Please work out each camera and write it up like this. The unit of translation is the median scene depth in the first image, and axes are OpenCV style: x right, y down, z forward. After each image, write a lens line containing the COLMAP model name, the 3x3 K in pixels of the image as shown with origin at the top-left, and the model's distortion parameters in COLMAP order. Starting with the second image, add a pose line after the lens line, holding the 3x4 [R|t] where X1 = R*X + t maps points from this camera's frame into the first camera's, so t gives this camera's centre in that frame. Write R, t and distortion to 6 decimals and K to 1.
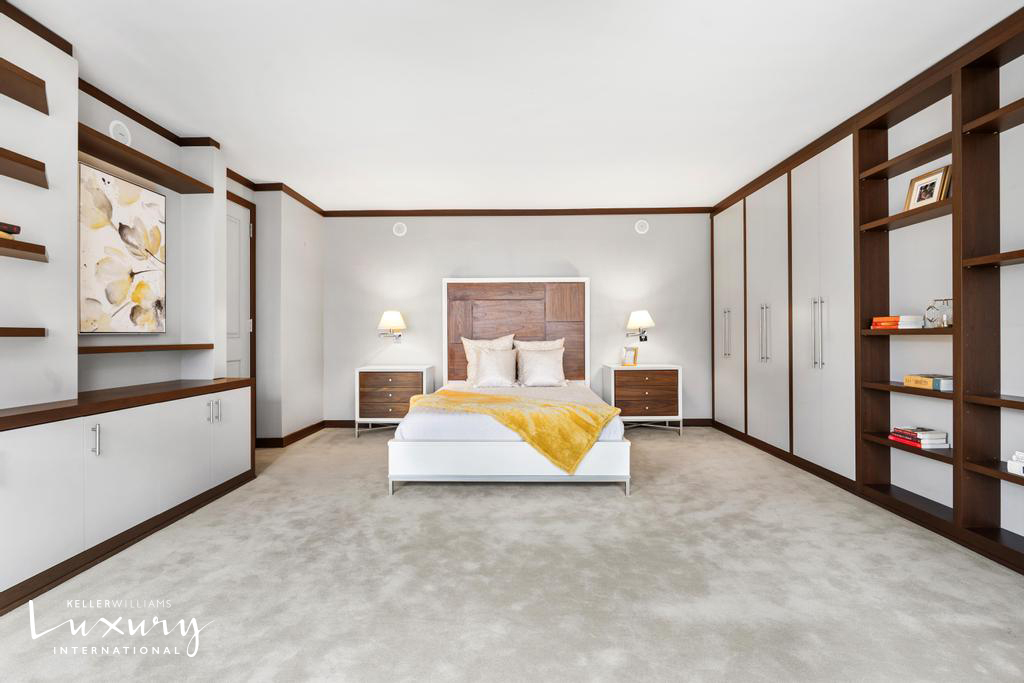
lens RADIAL K [[465.6, 0, 513.9], [0, 465.6, 337.4], [0, 0, 1]] dist [-0.003092, 0.000719]
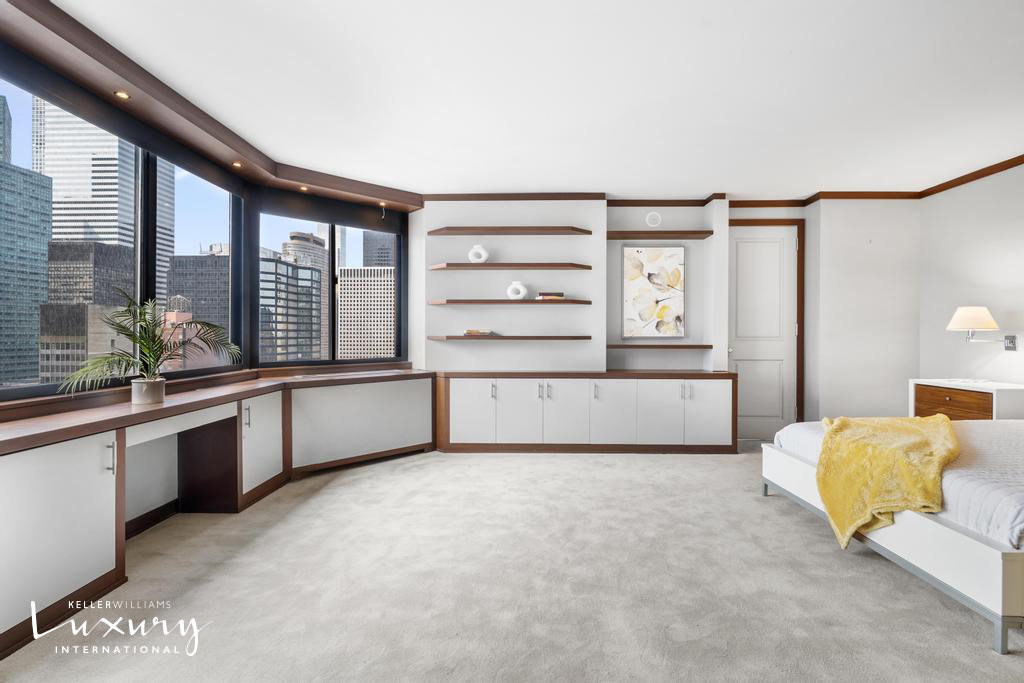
lens RADIAL K [[465.6, 0, 508.3], [0, 465.6, 335.1], [0, 0, 1]] dist [-0.003092, 0.000719]
pose [[-0.016803, -0.000914, -0.999858, 0.845184], [-0.003980, 0.999992, -0.000847, -0.013869], [0.999851, 0.003966, -0.016807, 0.498938]]
